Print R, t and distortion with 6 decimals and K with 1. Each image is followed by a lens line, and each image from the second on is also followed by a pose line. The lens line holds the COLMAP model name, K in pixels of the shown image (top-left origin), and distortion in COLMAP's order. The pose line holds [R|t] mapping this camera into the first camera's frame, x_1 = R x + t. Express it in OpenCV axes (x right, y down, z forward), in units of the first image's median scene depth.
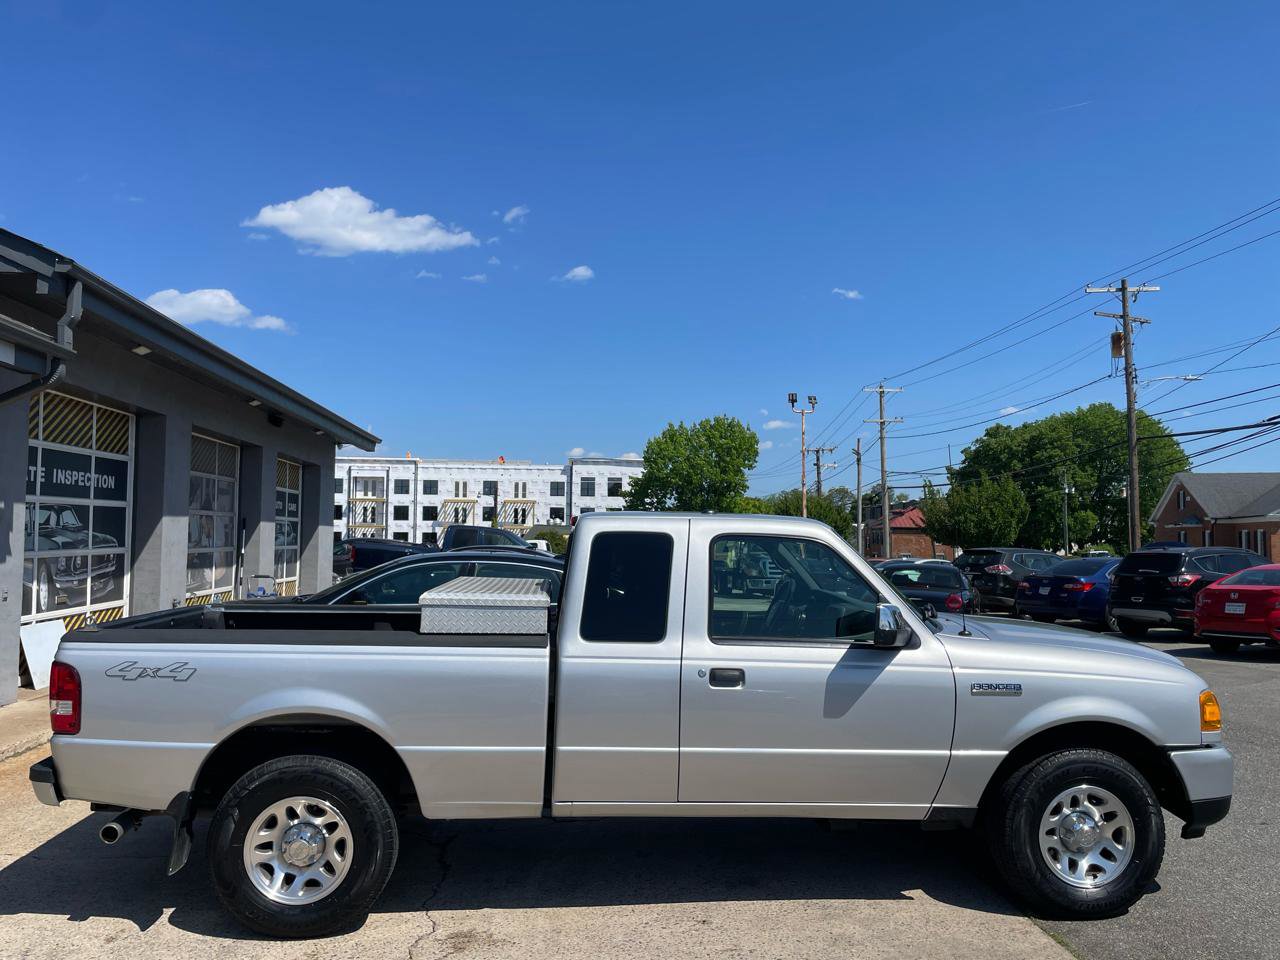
lens RADIAL K [[969.1, 0, 646.0], [0, 969.1, 482.3], [0, 0, 1]] dist [0.086266, -0.118131]
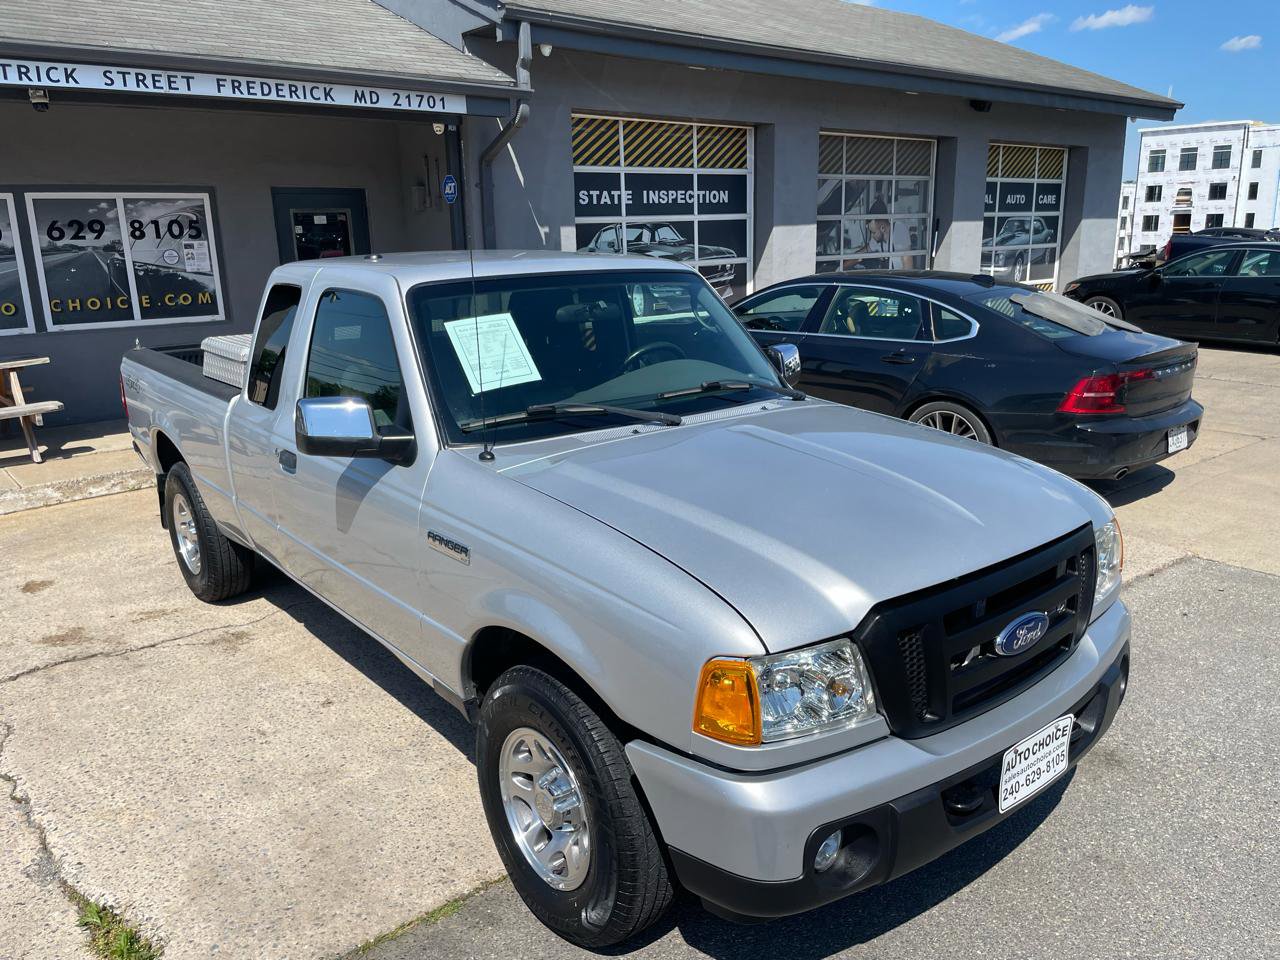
lens RADIAL K [[969.1, 0, 650.9], [0, 969.1, 484.9], [0, 0, 1]] dist [0.086266, -0.118131]
pose [[0.568411, 0.187134, -0.801180, 0.500731], [0.073572, 0.958327, 0.276036, 0.002041], [0.819449, -0.215847, 0.530956, 0.414919]]
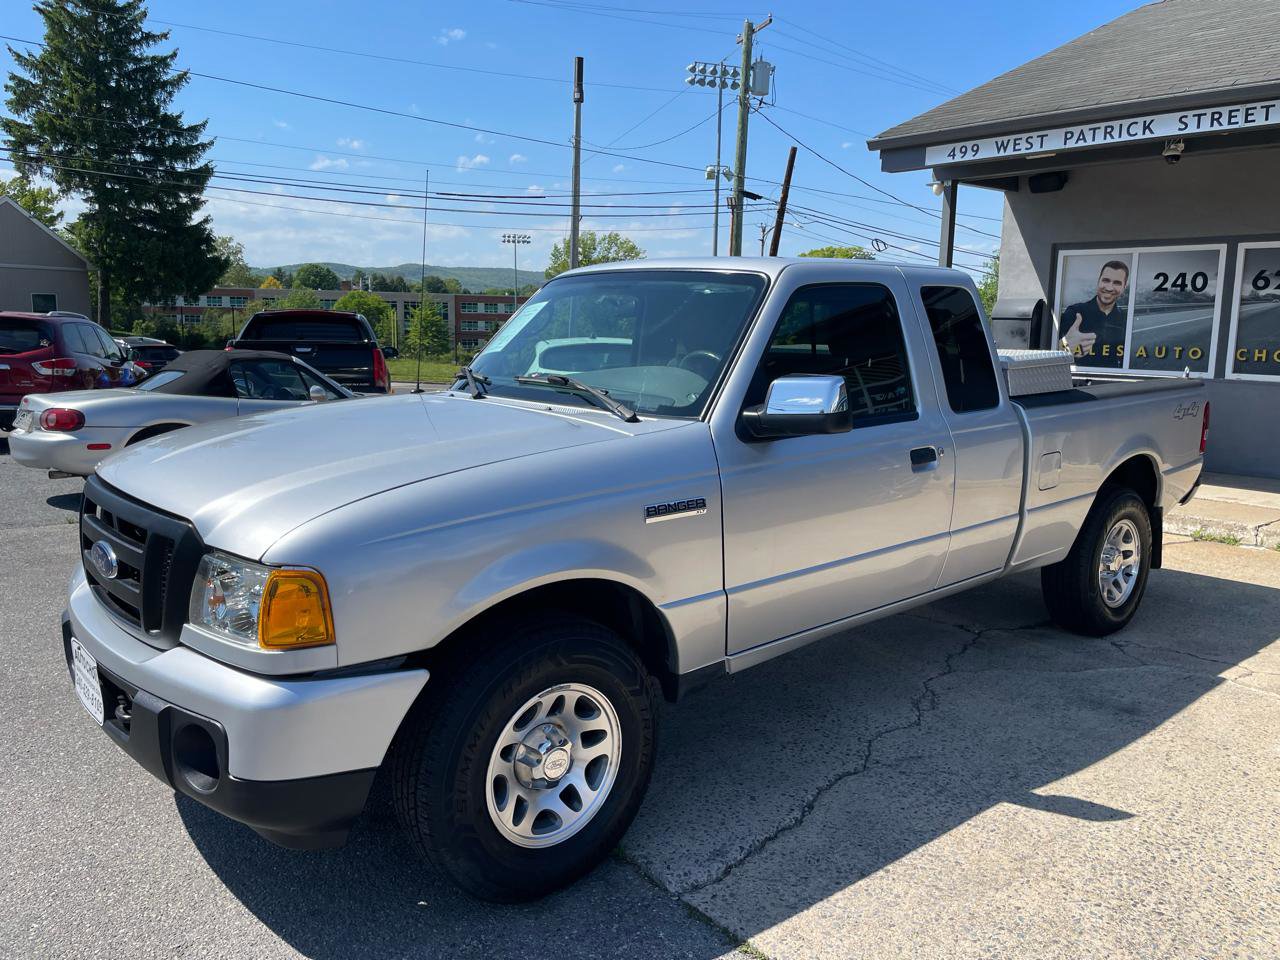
lens RADIAL K [[969.1, 0, 648.4], [0, 969.1, 469.0], [0, 0, 1]] dist [0.086266, -0.118131]
pose [[-0.811797, 0.068878, -0.579863, 0.376826], [0.014224, 0.995057, 0.098283, 0.077469], [0.583766, 0.071538, -0.808764, 1.028840]]
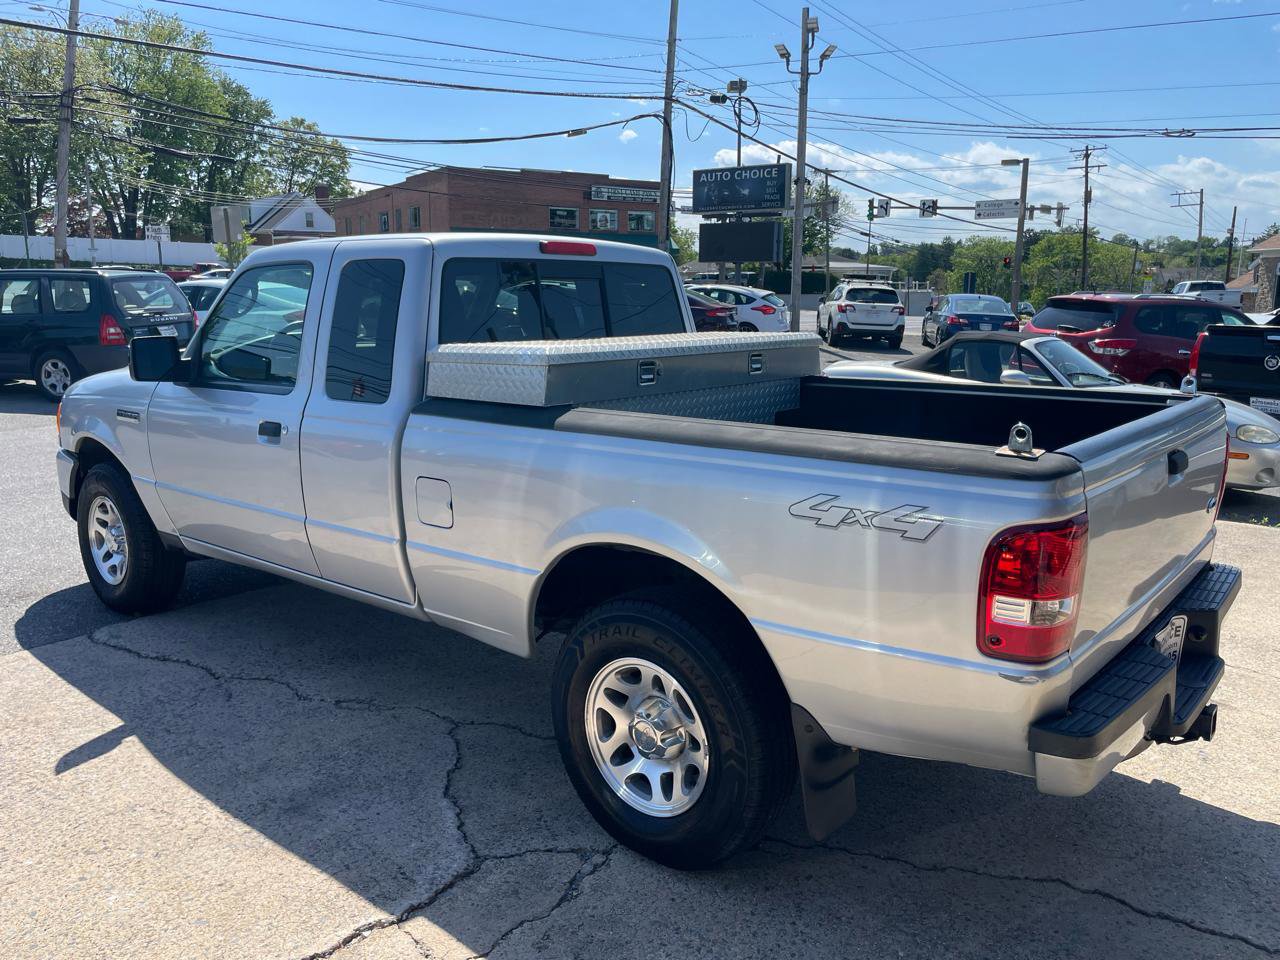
lens RADIAL K [[969.1, 0, 643.3], [0, 969.1, 477.1], [0, 0, 1]] dist [0.086266, -0.118131]
pose [[-0.703238, -0.144310, 0.696154, -0.411390], [-0.052959, 0.987095, 0.151124, 0.062117], [-0.708979, 0.069409, -0.701806, 0.941360]]
